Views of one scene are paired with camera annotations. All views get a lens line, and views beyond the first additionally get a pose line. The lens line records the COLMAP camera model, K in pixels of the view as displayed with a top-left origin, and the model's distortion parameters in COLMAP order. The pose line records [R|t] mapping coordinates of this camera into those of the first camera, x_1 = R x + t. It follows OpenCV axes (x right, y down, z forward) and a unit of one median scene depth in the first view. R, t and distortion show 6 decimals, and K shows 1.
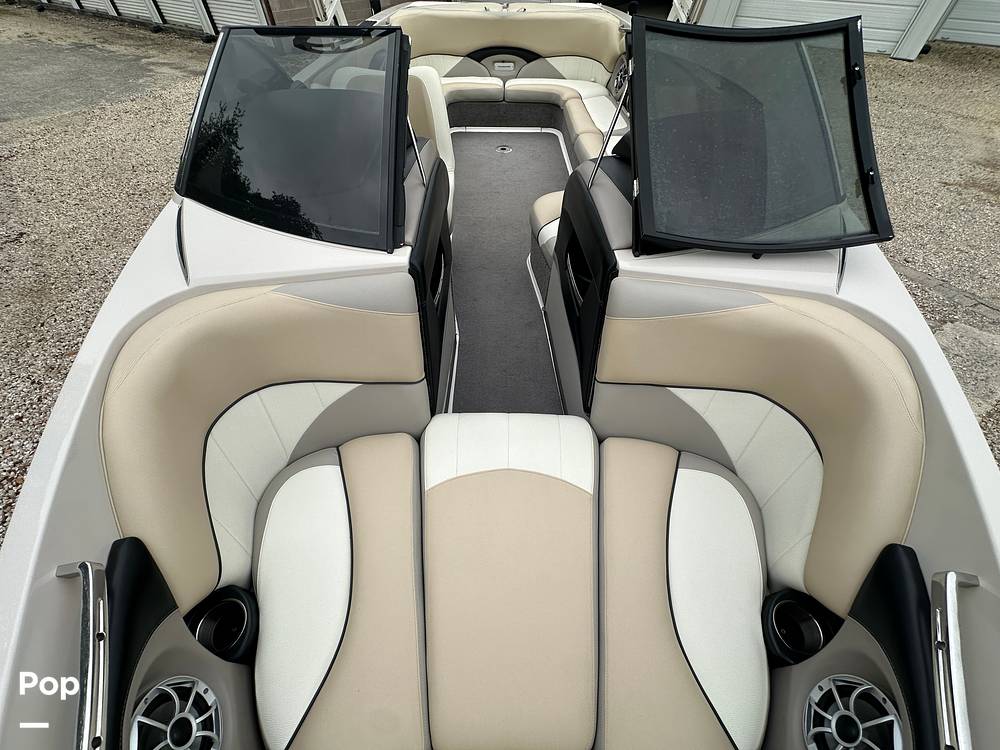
lens RADIAL K [[400.3, 0, 499.5], [0, 400.3, 375.6], [0, 0, 1]] dist [-0.000685, 0.000672]
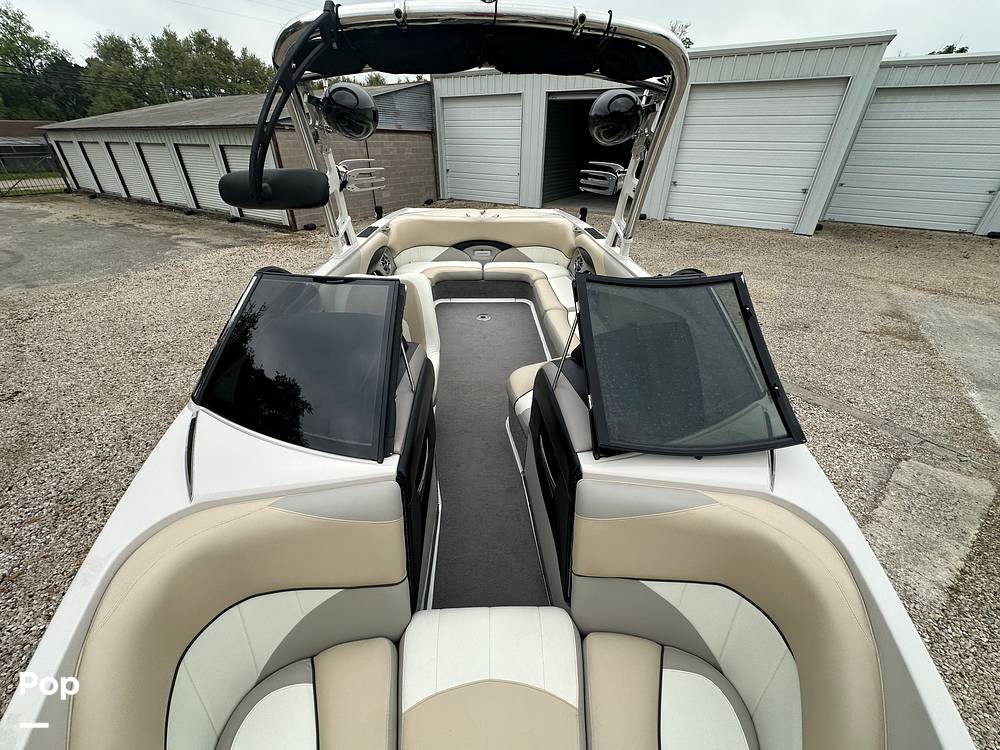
lens RADIAL K [[400.3, 0, 499.8], [0, 400.3, 375.2], [0, 0, 1]] dist [-0.000685, 0.000672]
pose [[0.998927, -0.017741, 0.042777, 0.014925], [0.030003, 0.951563, -0.305985, -0.144956], [-0.035276, 0.306940, 0.951075, -0.125489]]
